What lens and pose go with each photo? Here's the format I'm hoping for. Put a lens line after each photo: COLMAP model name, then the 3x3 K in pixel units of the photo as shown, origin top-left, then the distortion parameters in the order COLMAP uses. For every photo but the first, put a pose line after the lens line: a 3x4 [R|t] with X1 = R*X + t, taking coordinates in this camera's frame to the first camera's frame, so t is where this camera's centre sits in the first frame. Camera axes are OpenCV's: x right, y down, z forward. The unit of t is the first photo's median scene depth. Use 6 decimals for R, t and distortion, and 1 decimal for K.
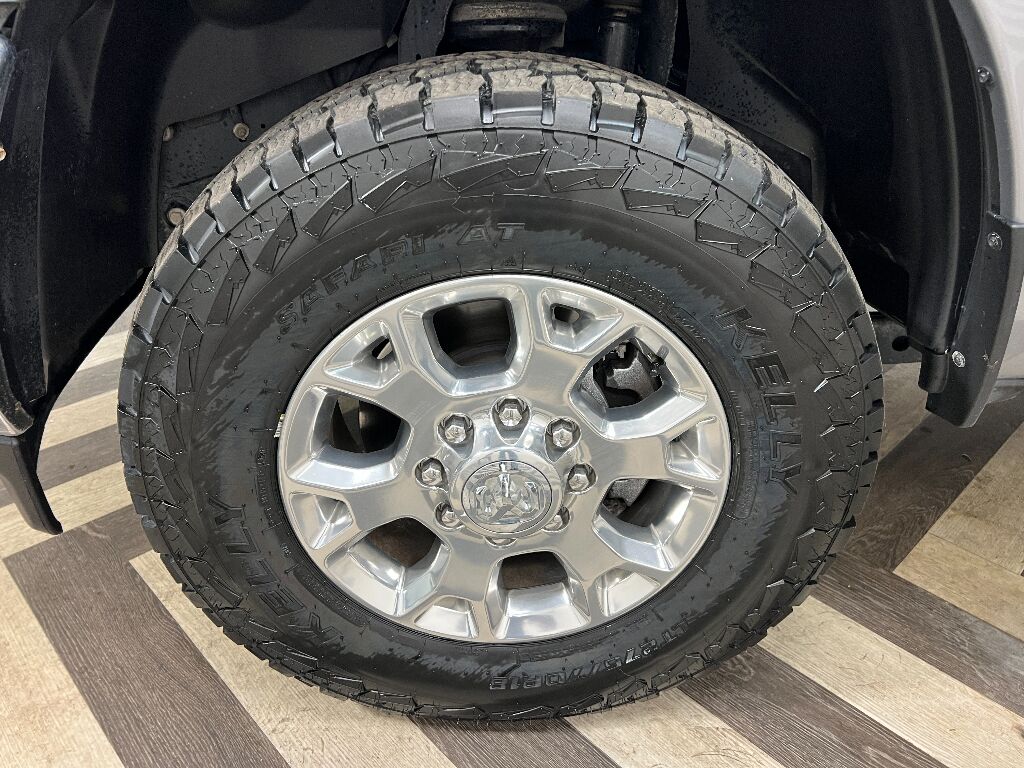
lens RADIAL K [[777.3, 0, 512.0], [0, 777.3, 384.0], [0, 0, 1]] dist [0.044014, -0.054917]
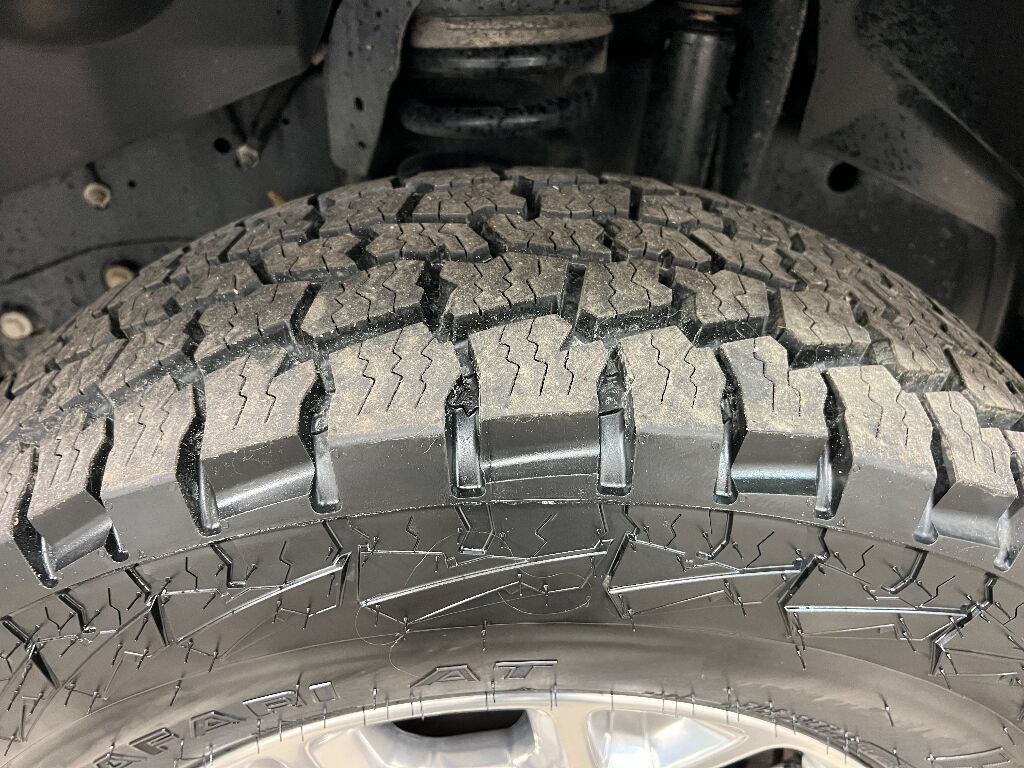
lens RADIAL K [[777.3, 0, 512.0], [0, 777.3, 384.0], [0, 0, 1]] dist [0.044014, -0.054917]
pose [[0.999848, -0.014582, -0.009547, -0.002270], [0.015777, 0.989987, 0.140276, -0.302324], [0.007406, -0.140405, 0.990066, 0.408078]]
